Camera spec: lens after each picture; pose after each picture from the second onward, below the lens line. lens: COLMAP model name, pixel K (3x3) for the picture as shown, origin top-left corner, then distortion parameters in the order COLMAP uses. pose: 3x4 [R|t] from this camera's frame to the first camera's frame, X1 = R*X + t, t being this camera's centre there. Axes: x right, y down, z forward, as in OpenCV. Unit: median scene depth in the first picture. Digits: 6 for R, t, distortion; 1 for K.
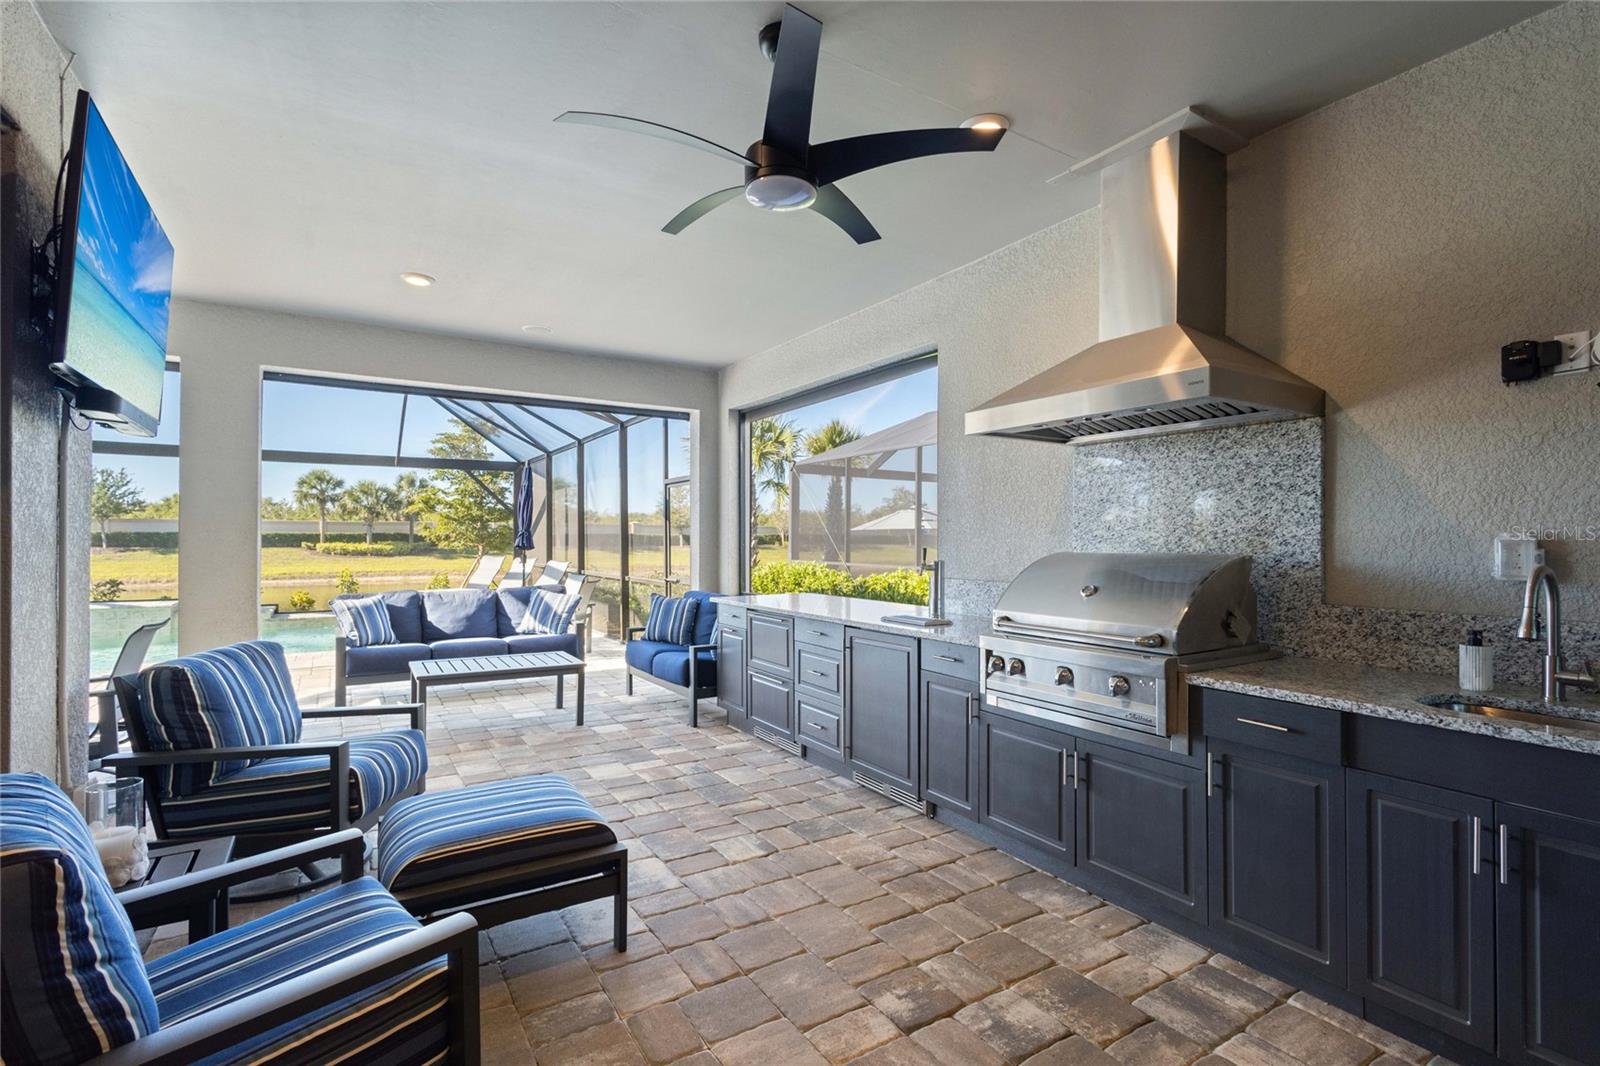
lens RADIAL K [[744.9, 0, 805.6], [0, 744.9, 536.7], [0, 0, 1]] dist [0.015378, -0.004687]
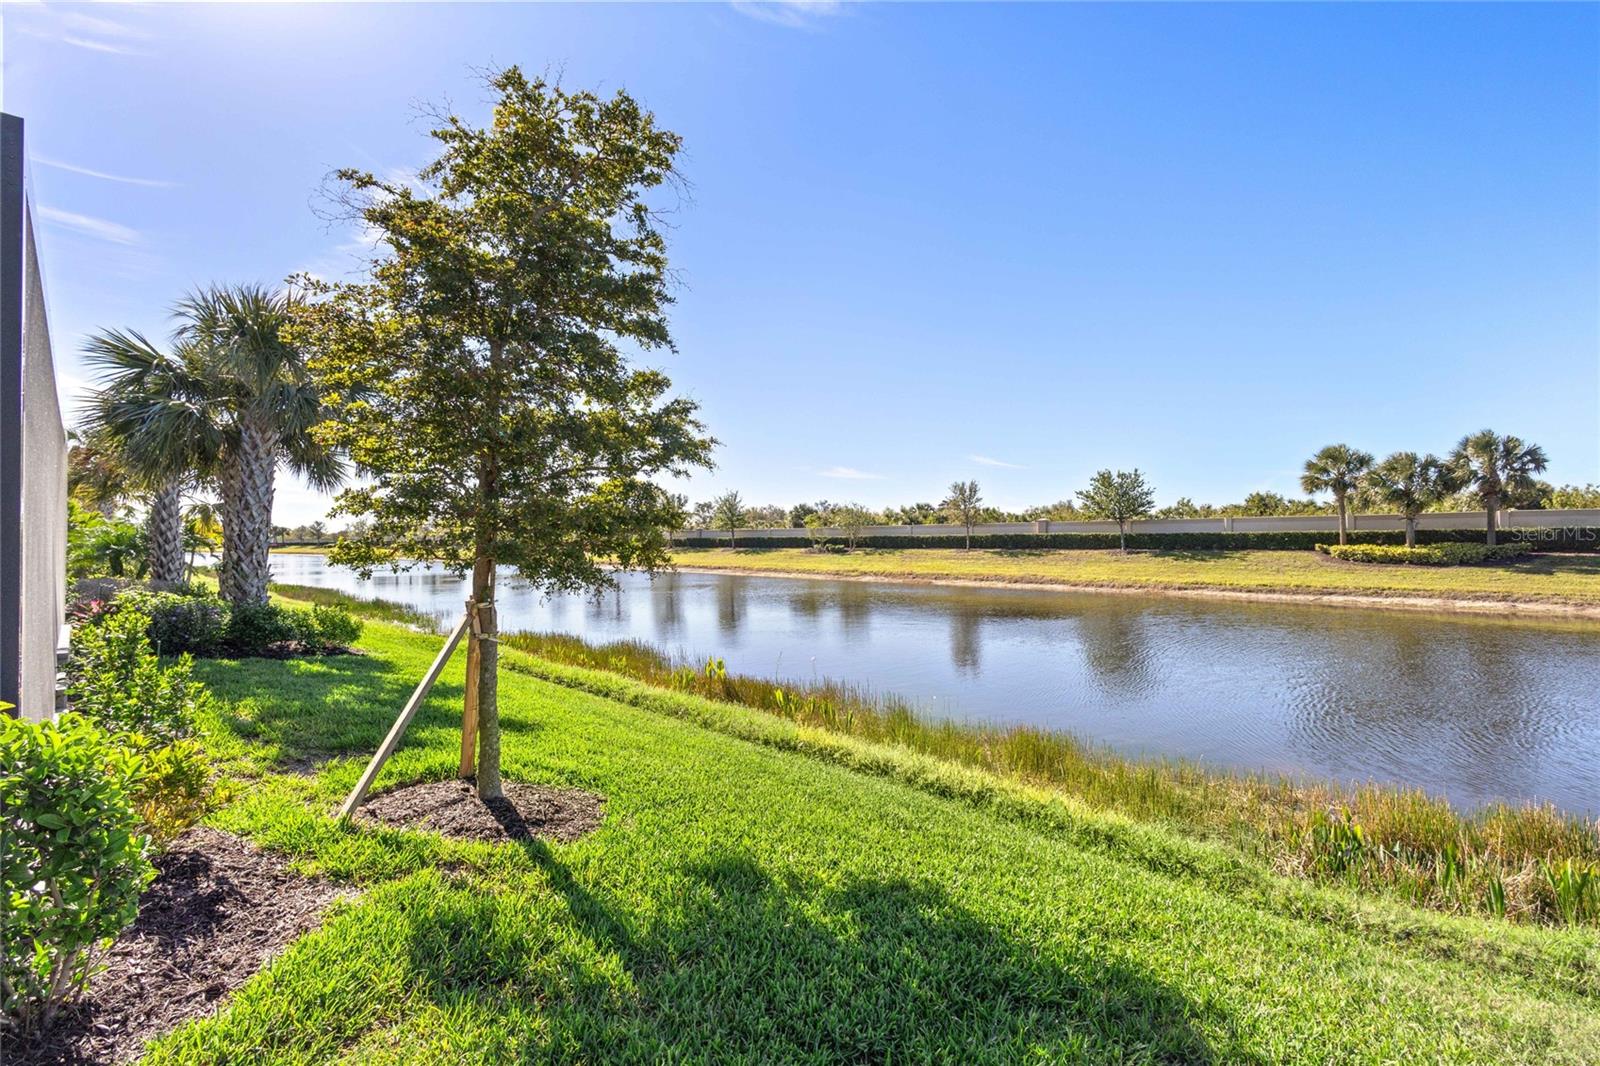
lens RADIAL K [[744.9, 0, 781.4], [0, 744.9, 532.3], [0, 0, 1]] dist [0.015378, -0.004687]
pose [[0.183303, -0.014691, -0.982947, -0.210014], [0.010603, 0.999860, -0.012967, -0.002773], [0.982999, -0.008045, 0.183433, 2.546920]]
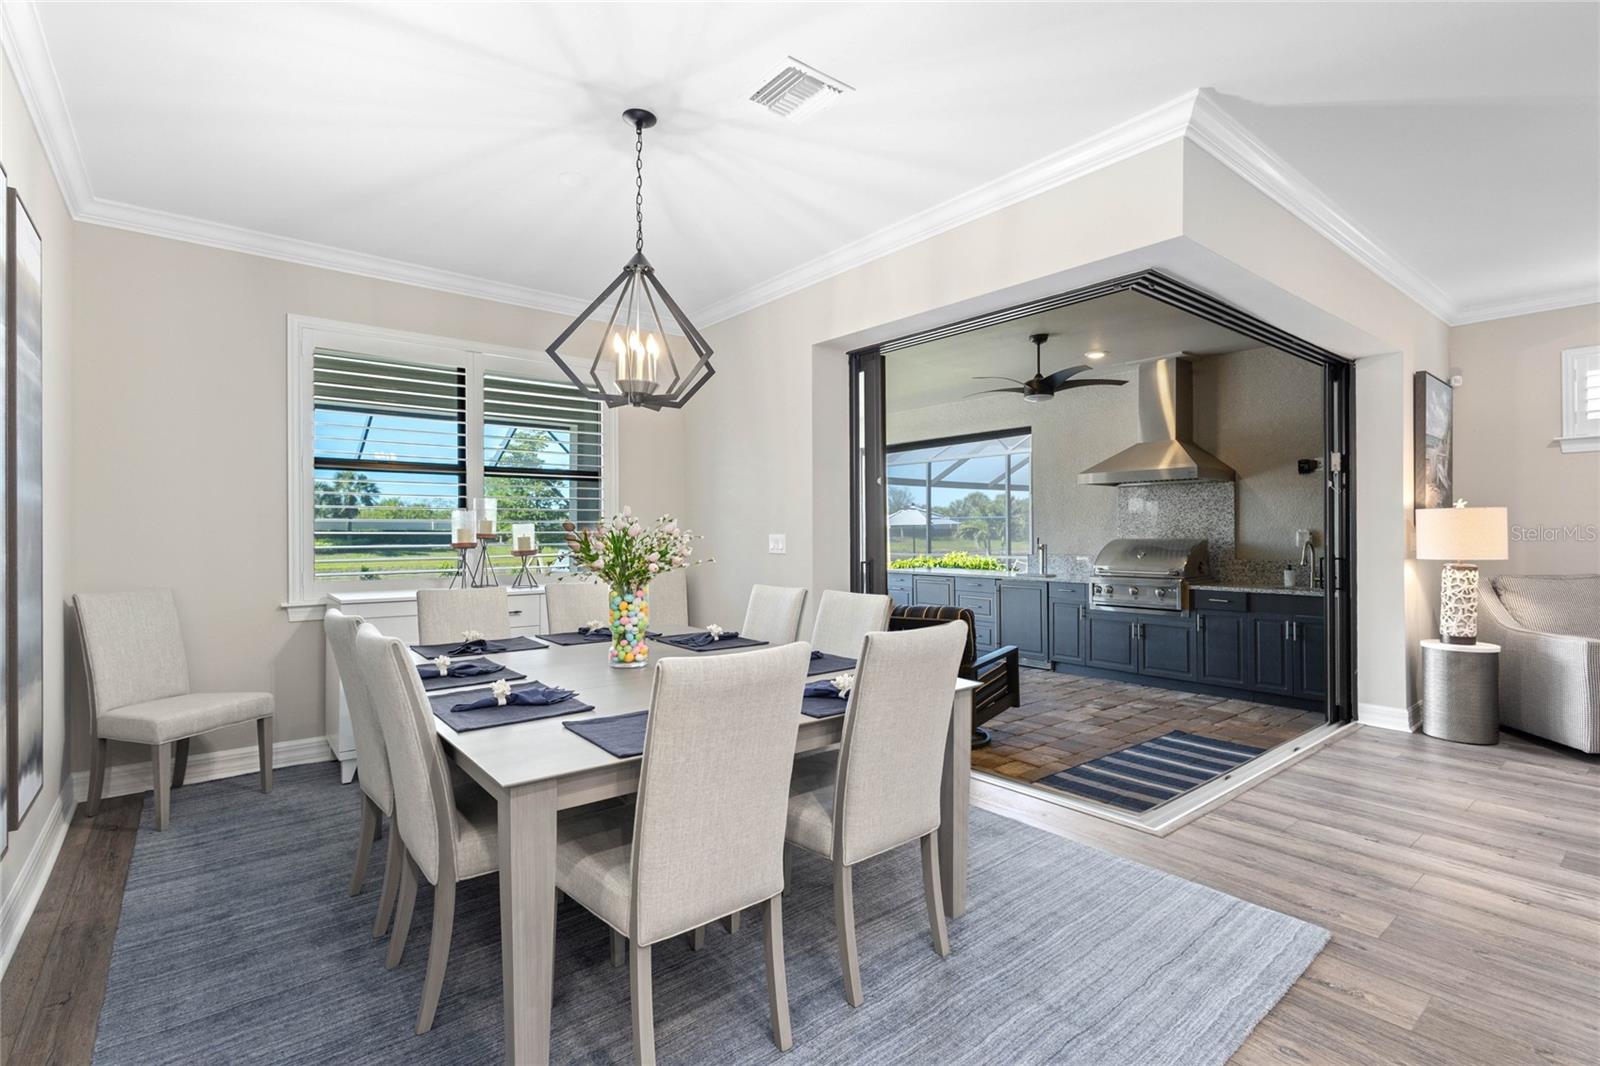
lens RADIAL K [[744.9, 0, 812.4], [0, 744.9, 531.7], [0, 0, 1]] dist [0.015378, -0.004687]
pose [[0.991458, -0.008730, 0.130137, -0.402970], [0.008433, 0.999960, 0.002837, -0.006589], [-0.130157, -0.001716, 0.991492, -0.502072]]
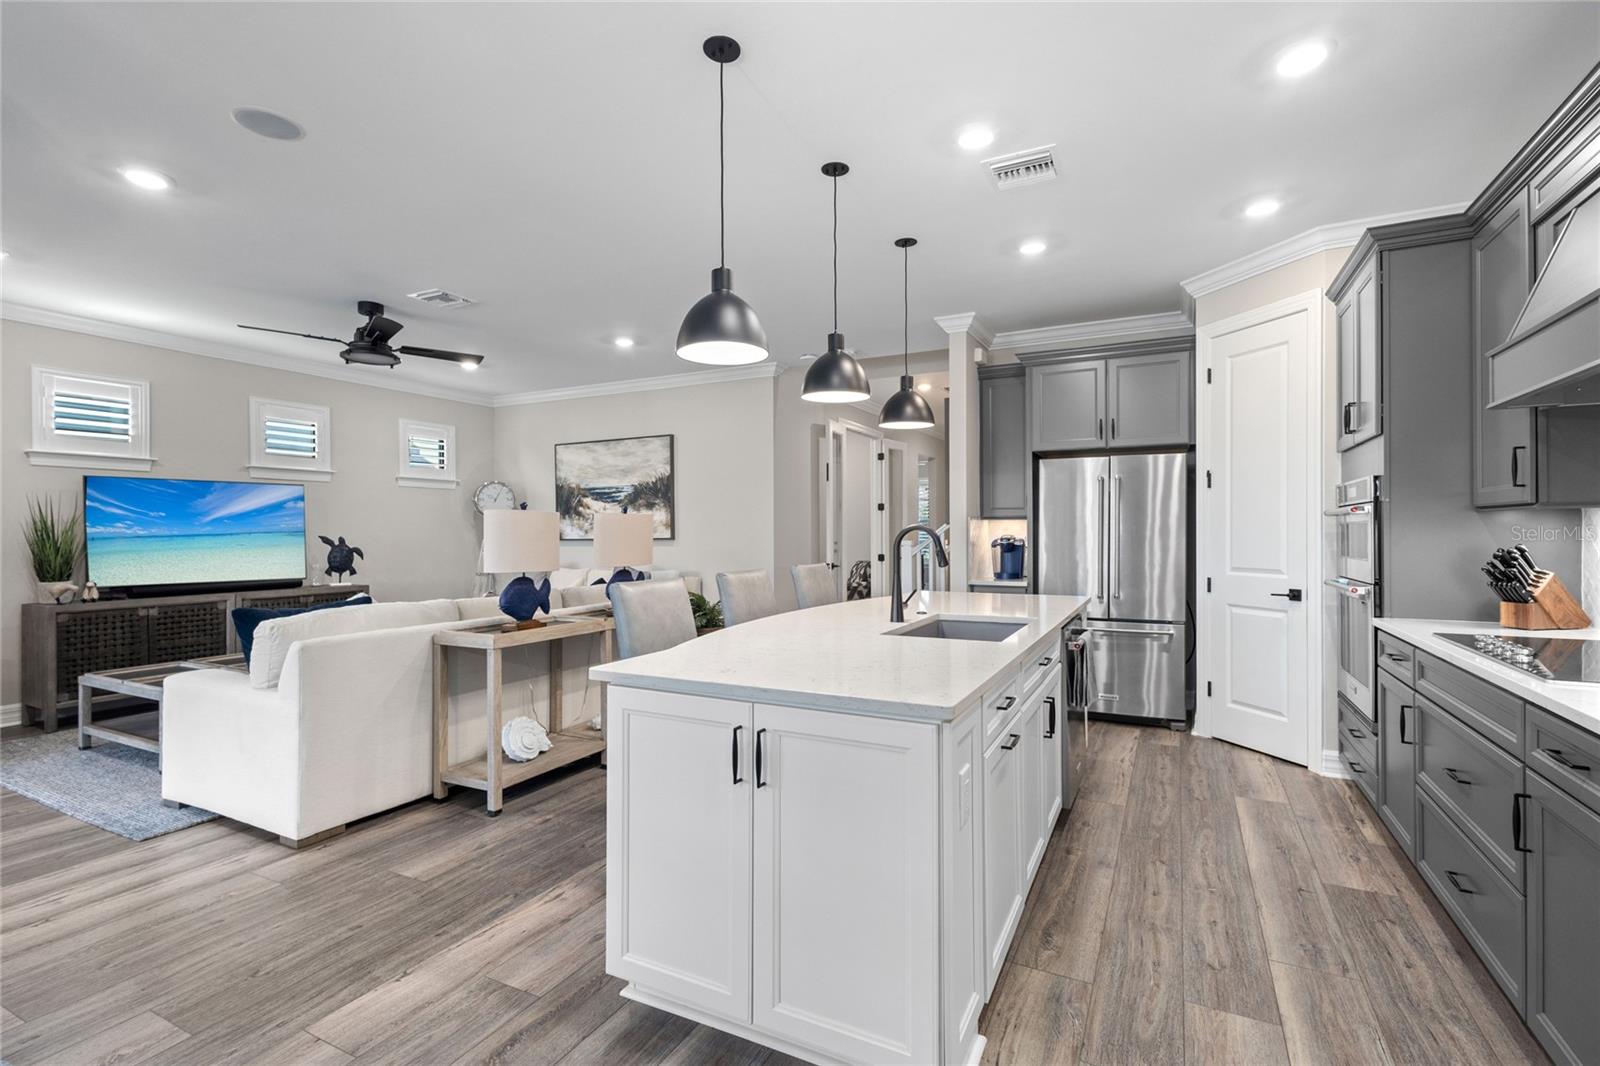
lens RADIAL K [[744.9, 0, 791.2], [0, 744.9, 528.3], [0, 0, 1]] dist [0.015378, -0.004687]
pose [[-0.511146, 0.002313, 0.859491, -0.509256], [-0.000452, 0.999996, -0.002960, -0.009464], [-0.859494, -0.001902, -0.511143, -0.301092]]
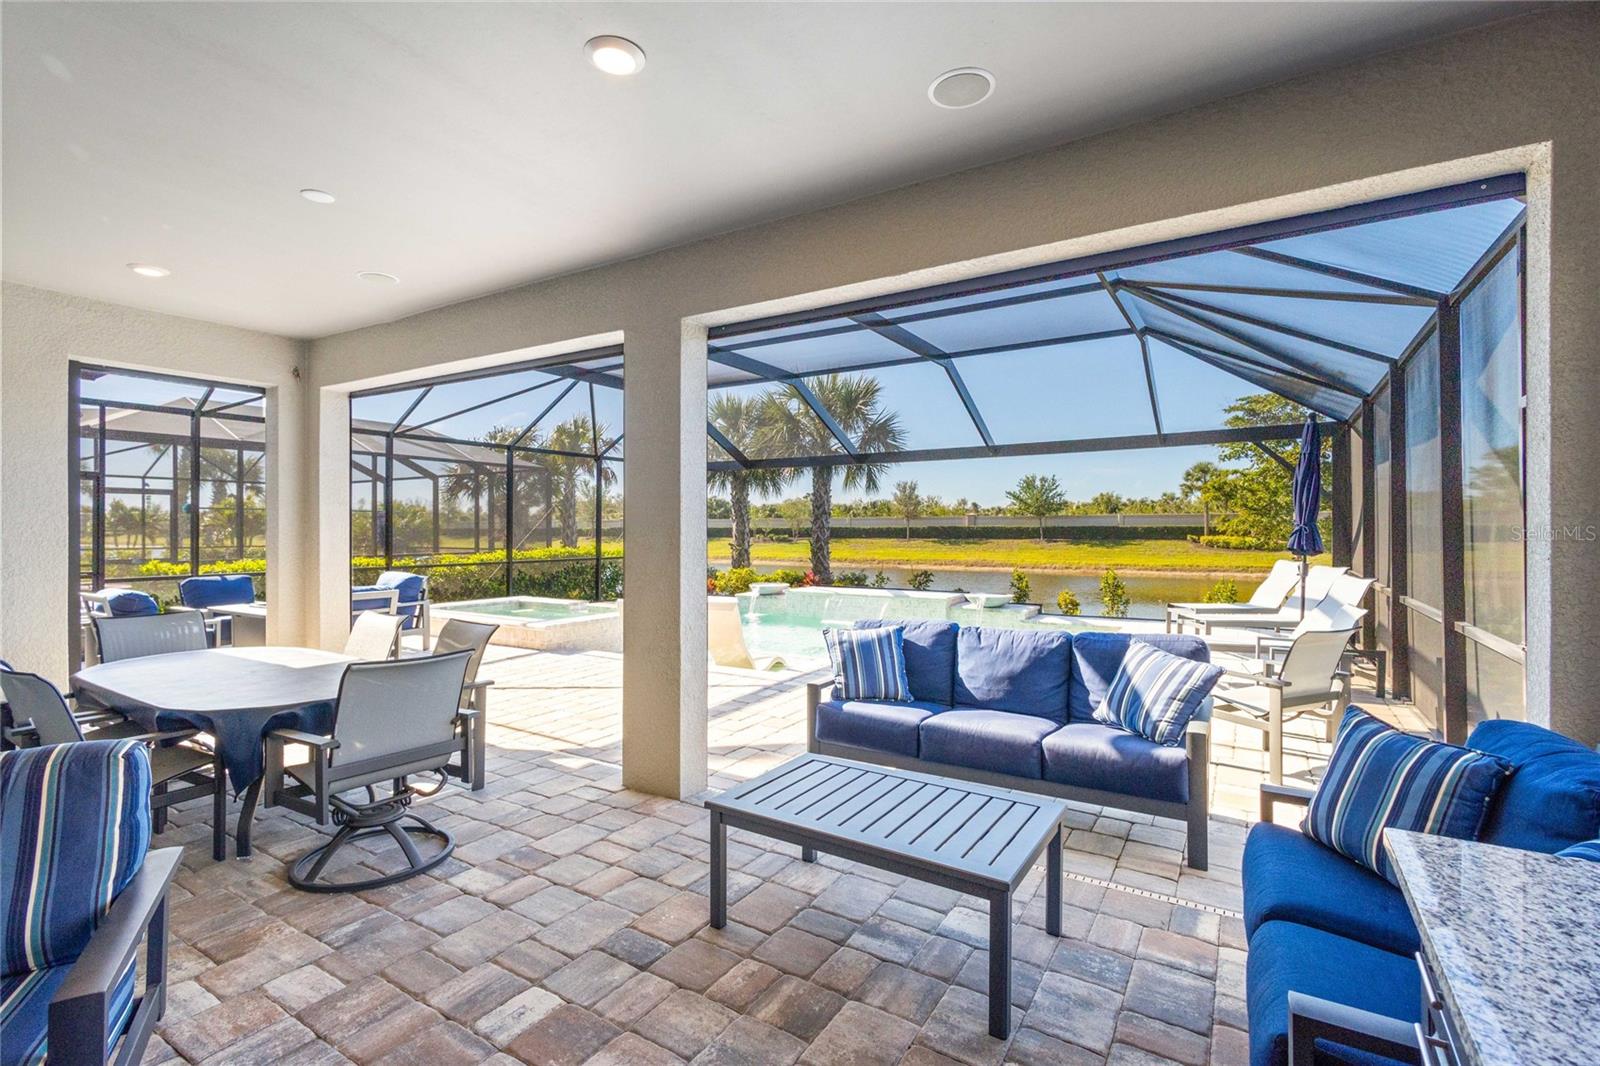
lens RADIAL K [[744.9, 0, 799.9], [0, 744.9, 532.3], [0, 0, 1]] dist [0.015378, -0.004687]
pose [[0.445994, -0.001166, -0.895035, 0.003054], [0.006068, 0.999980, 0.001722, -0.009264], [0.895015, -0.006199, 0.445993, 0.602976]]
